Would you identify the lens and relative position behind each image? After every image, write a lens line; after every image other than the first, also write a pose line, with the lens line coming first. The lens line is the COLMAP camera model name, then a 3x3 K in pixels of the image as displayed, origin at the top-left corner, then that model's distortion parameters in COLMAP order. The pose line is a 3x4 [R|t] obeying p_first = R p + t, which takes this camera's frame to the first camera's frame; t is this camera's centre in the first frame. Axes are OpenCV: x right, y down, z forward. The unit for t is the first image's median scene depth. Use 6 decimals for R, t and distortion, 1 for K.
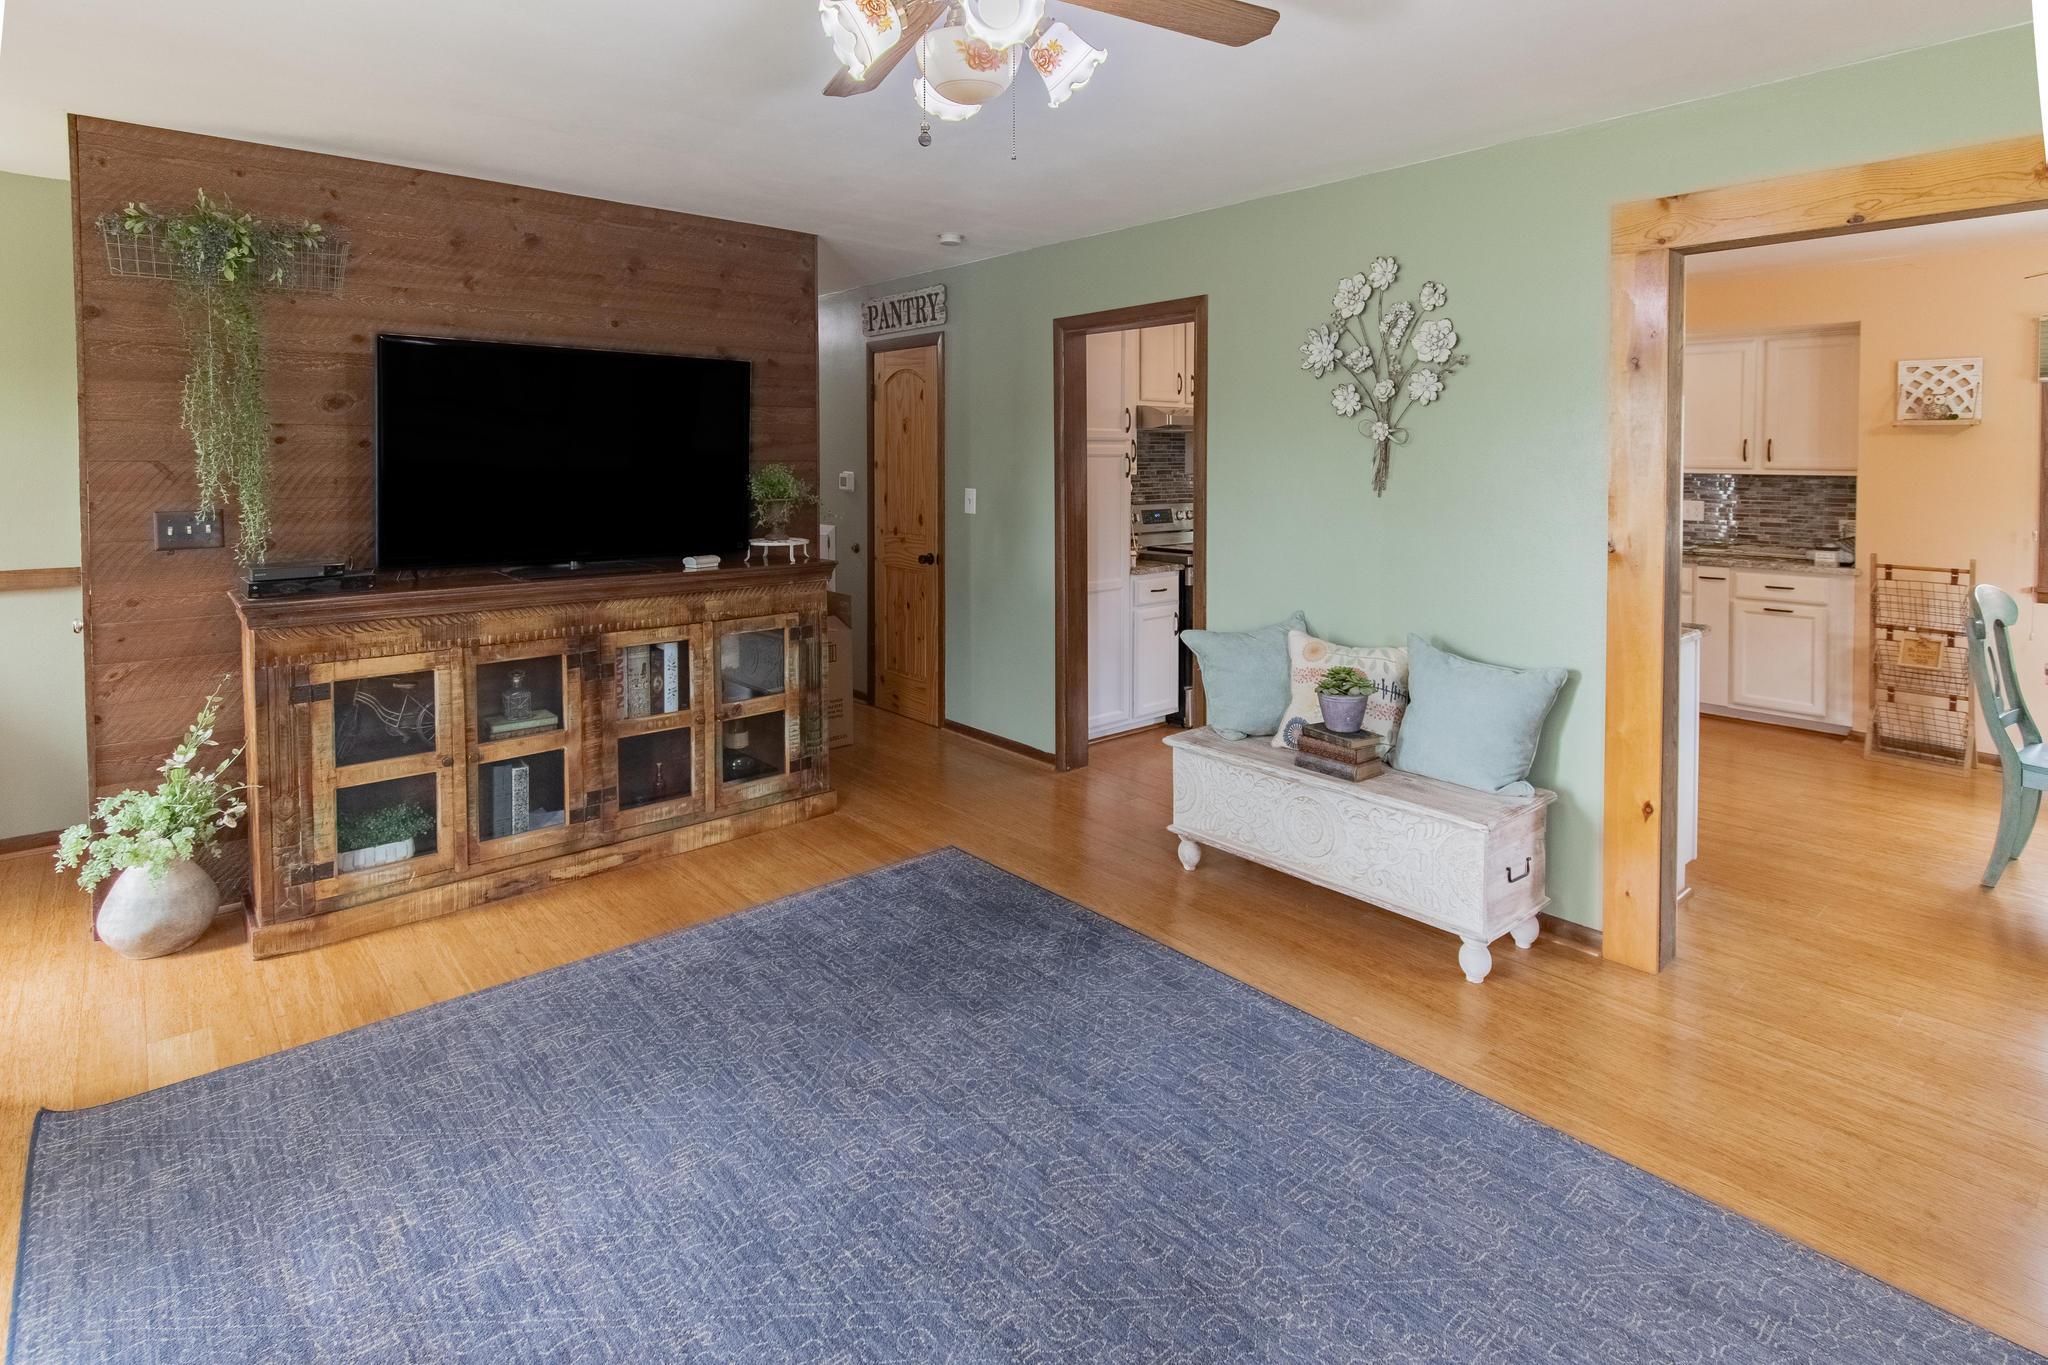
lens RADIAL K [[1029.4, 0, 1034.8], [0, 1029.4, 498.5], [0, 0, 1]] dist [-0.006715, 0.005157]
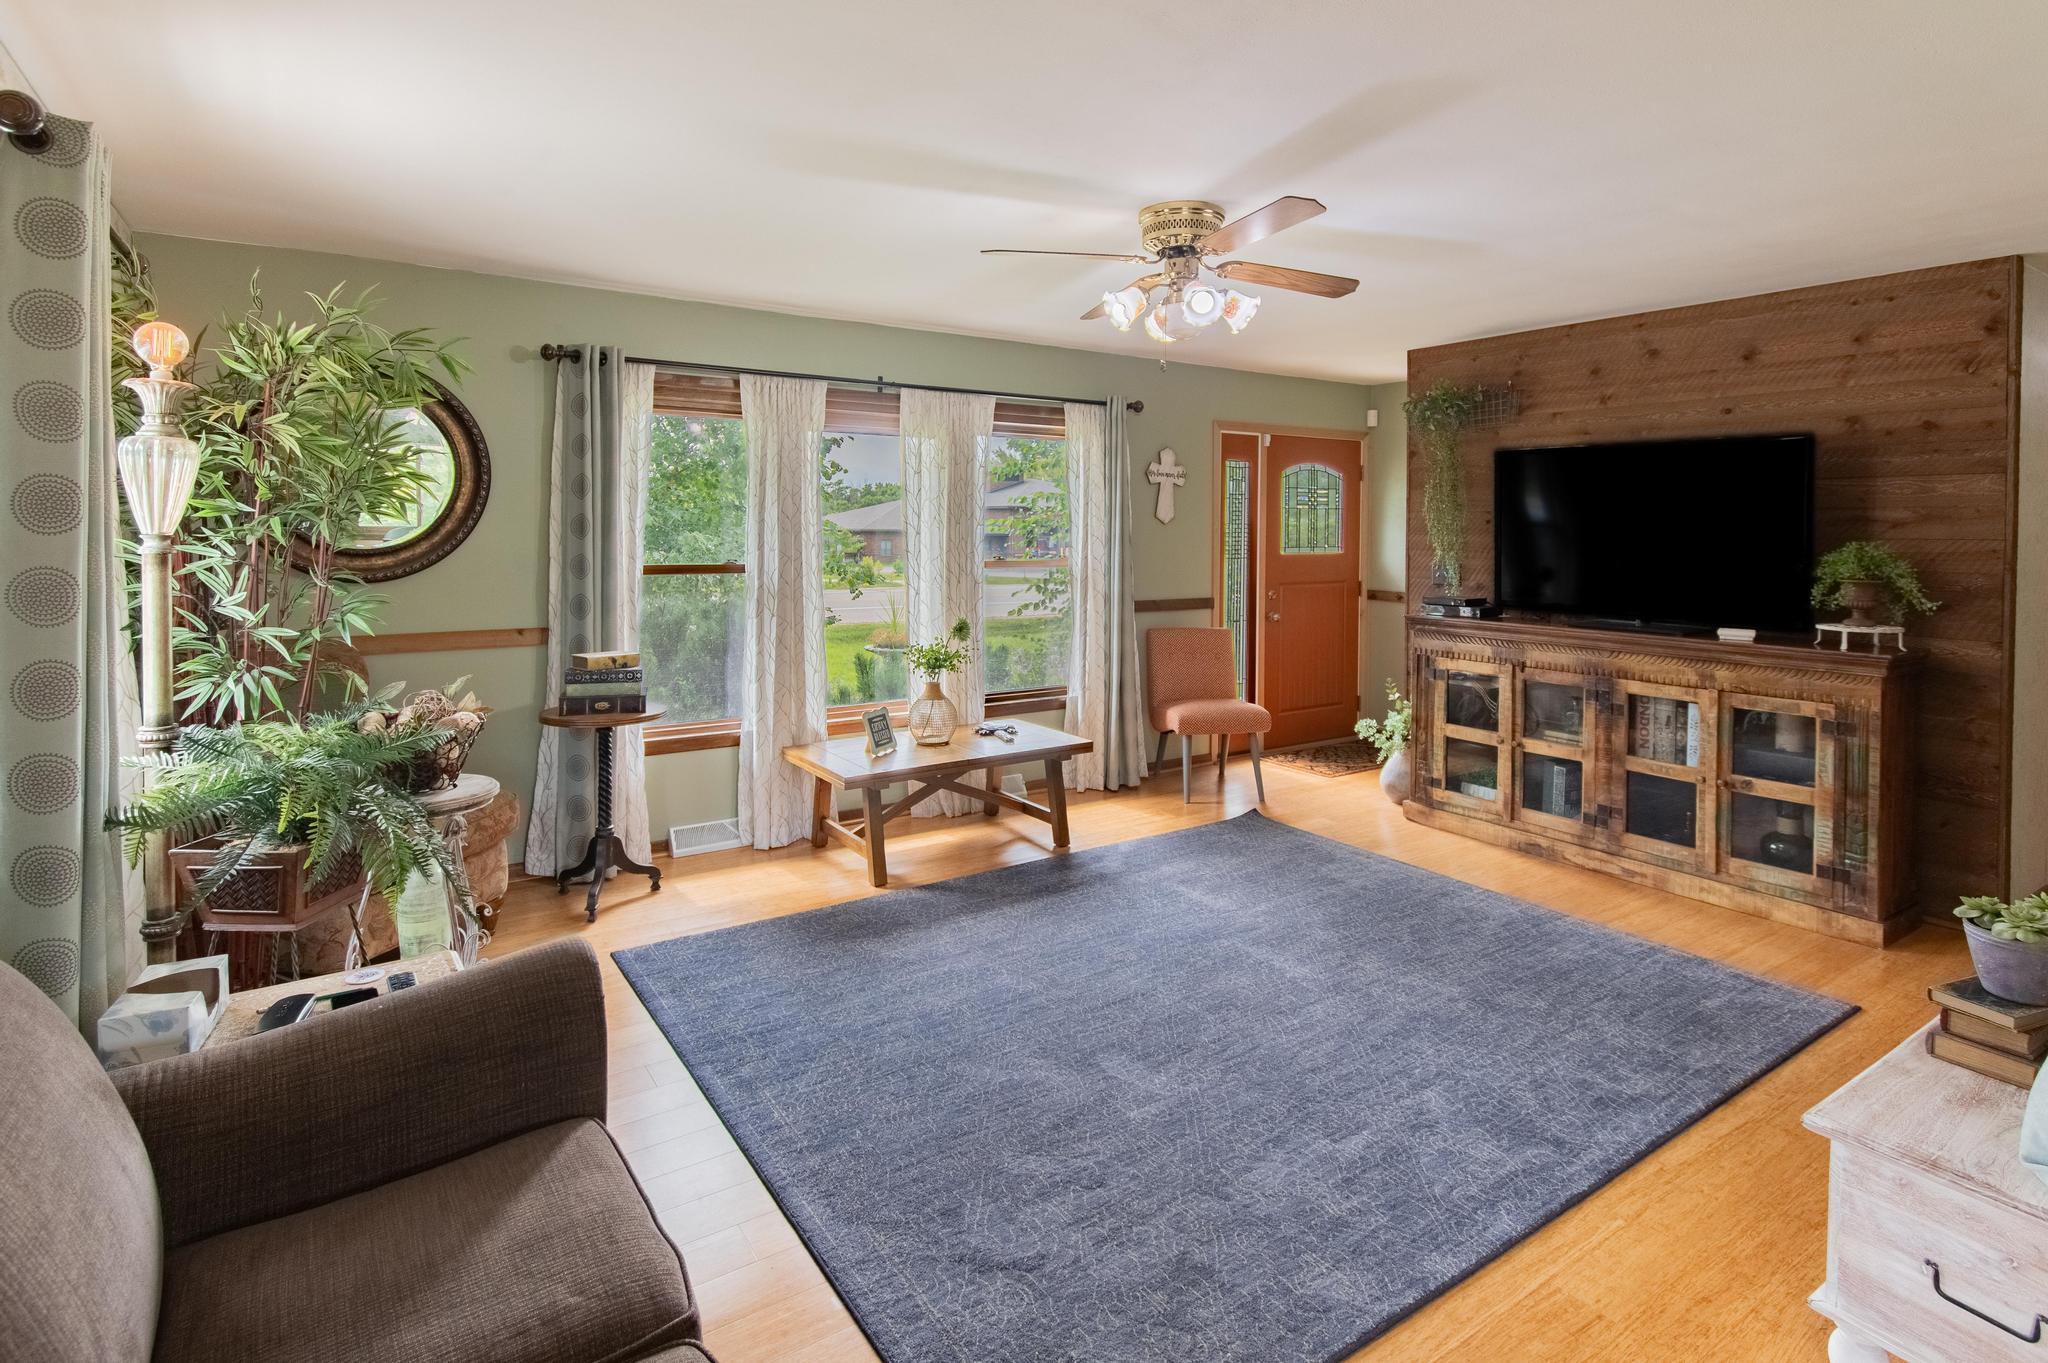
lens RADIAL K [[1029.4, 0, 1006.1], [0, 1029.4, 539.5], [0, 0, 1]] dist [-0.006715, 0.005157]
pose [[-0.144656, 0.008191, -0.989448, 0.871557], [-0.045545, 0.998851, 0.014927, -0.016943], [0.988433, 0.047224, -0.144117, 0.452765]]
